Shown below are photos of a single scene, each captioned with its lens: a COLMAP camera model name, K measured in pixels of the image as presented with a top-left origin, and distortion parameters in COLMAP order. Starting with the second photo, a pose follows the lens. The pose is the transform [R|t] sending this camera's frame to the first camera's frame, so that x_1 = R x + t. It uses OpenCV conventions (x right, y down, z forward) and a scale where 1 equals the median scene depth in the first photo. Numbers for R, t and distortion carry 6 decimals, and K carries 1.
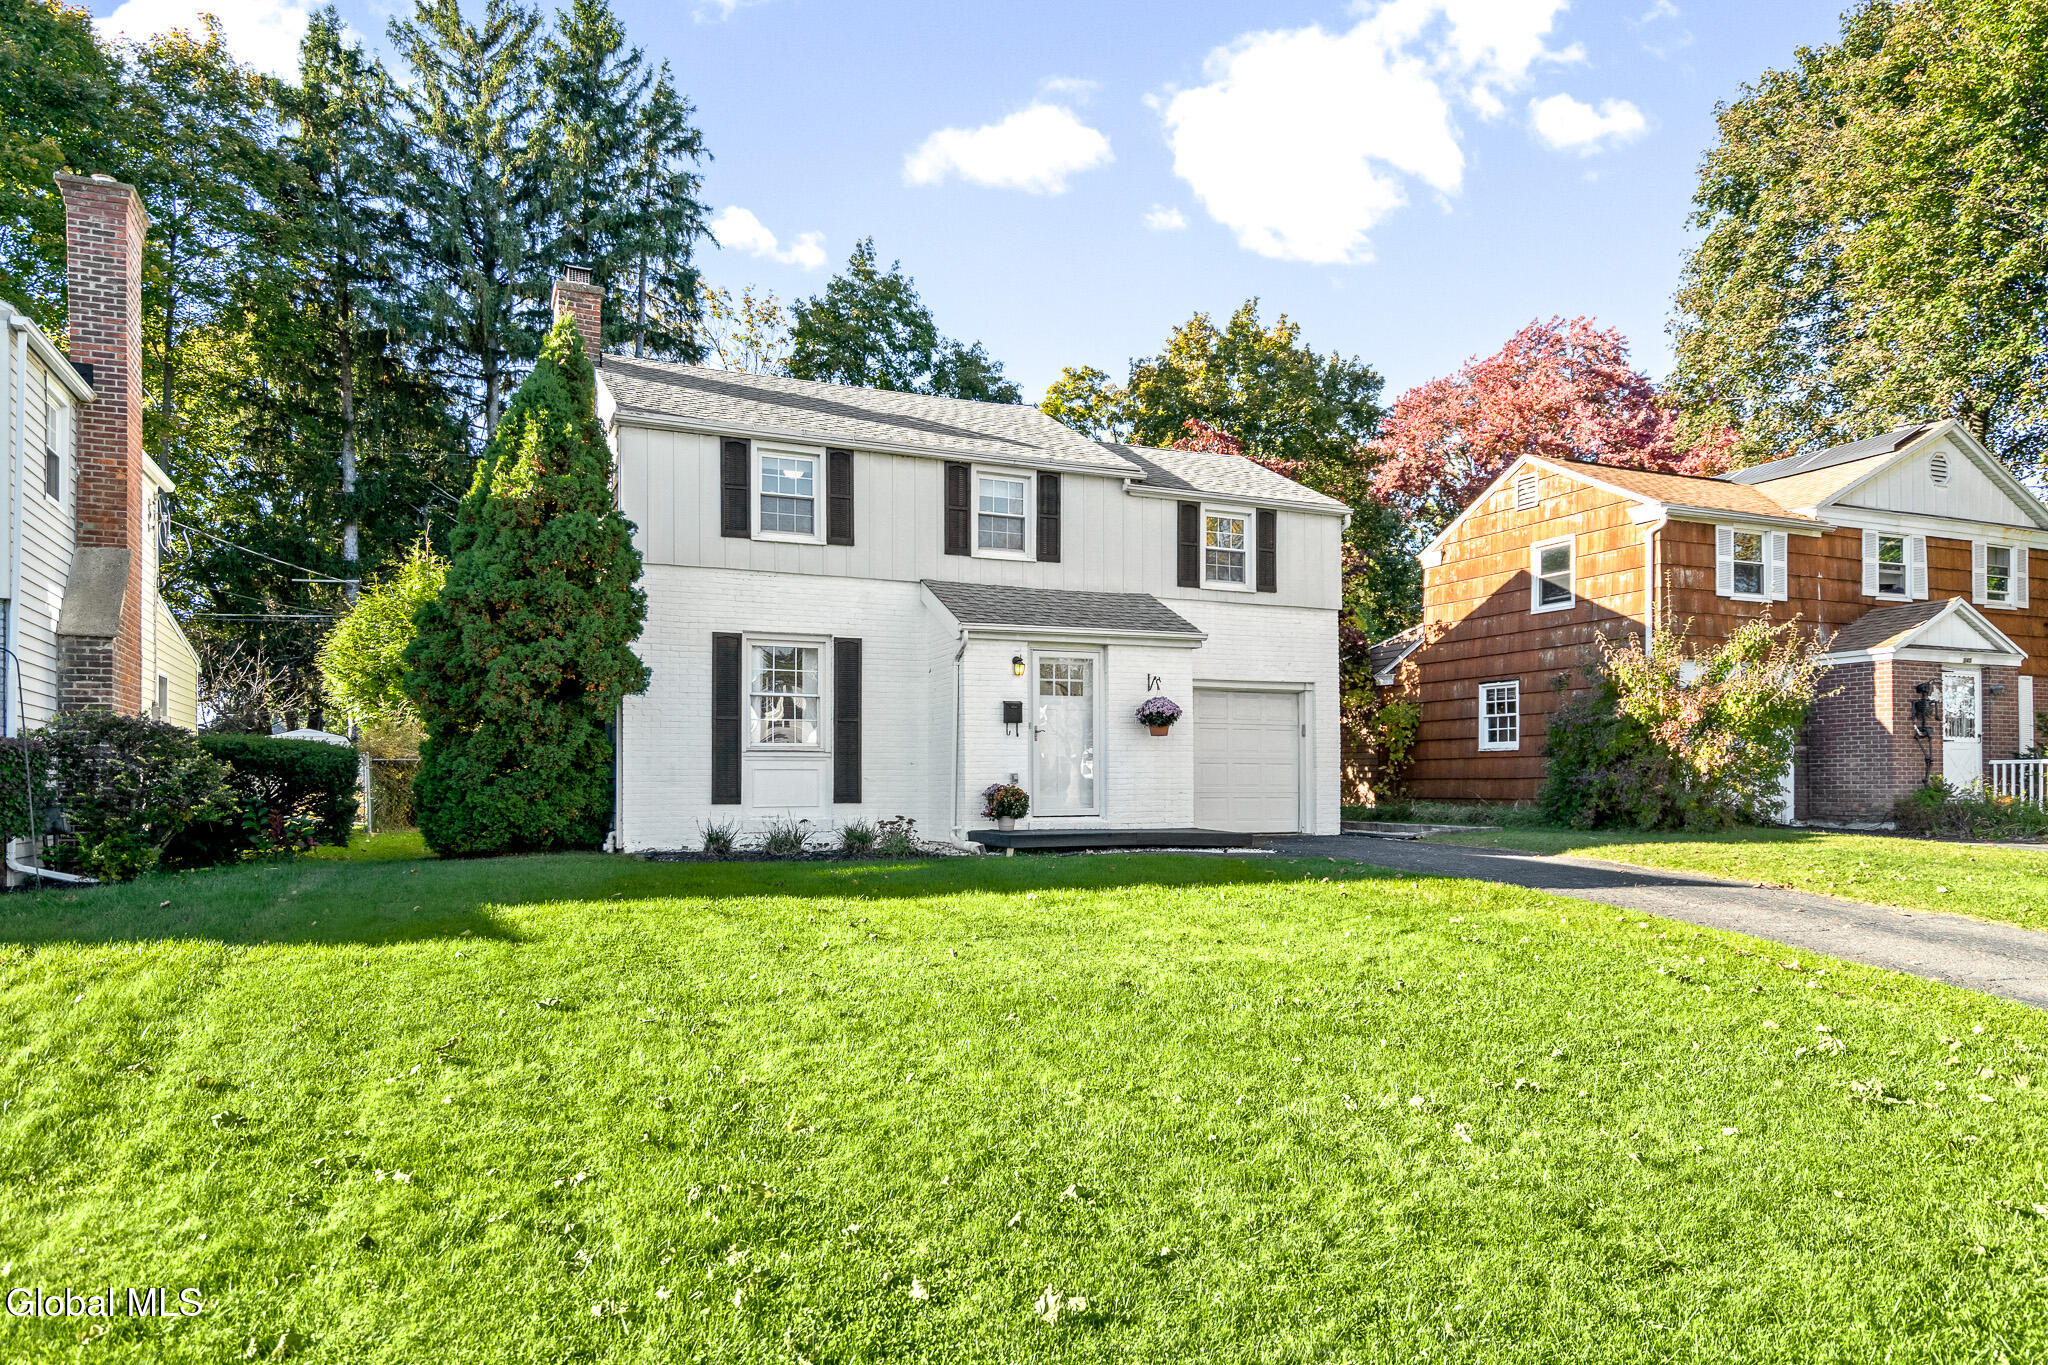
lens RADIAL K [[1265.5, 0, 1132.5], [0, 1265.5, 790.3], [0, 0, 1]] dist [0.012521, -0.003800]
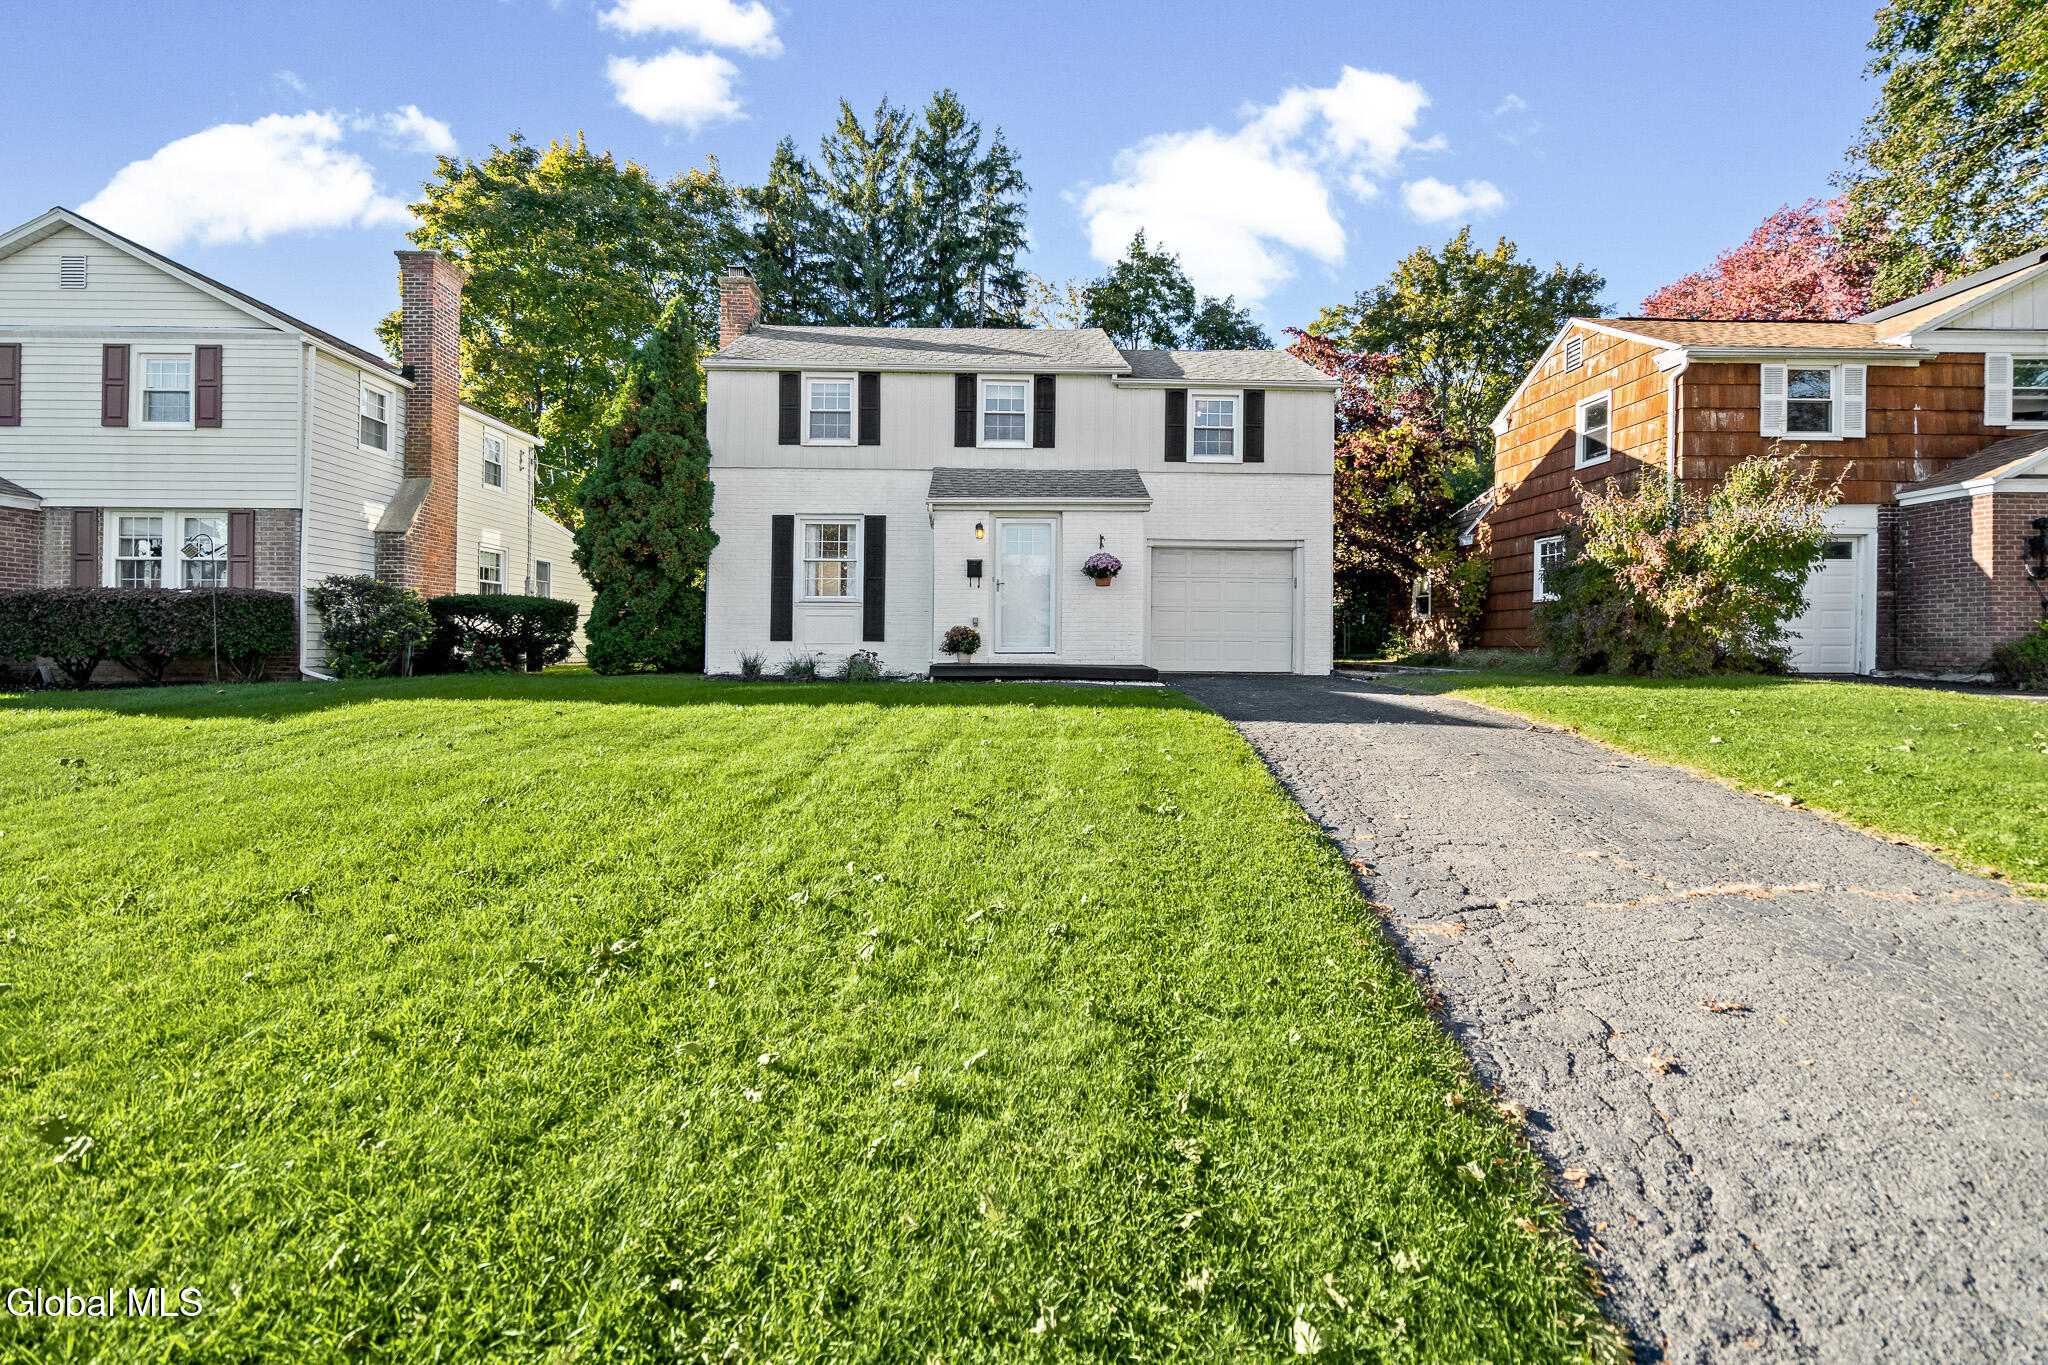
lens RADIAL K [[950.0, 0, 990.8], [0, 950.0, 644.3], [0, 0, 1]] dist [0.000454, 0.001871]
pose [[0.922323, 0.007234, -0.386352, 0.219453], [-0.007123, 0.999973, 0.001716, 0.008620], [0.386354, 0.001169, 0.922350, 0.114179]]
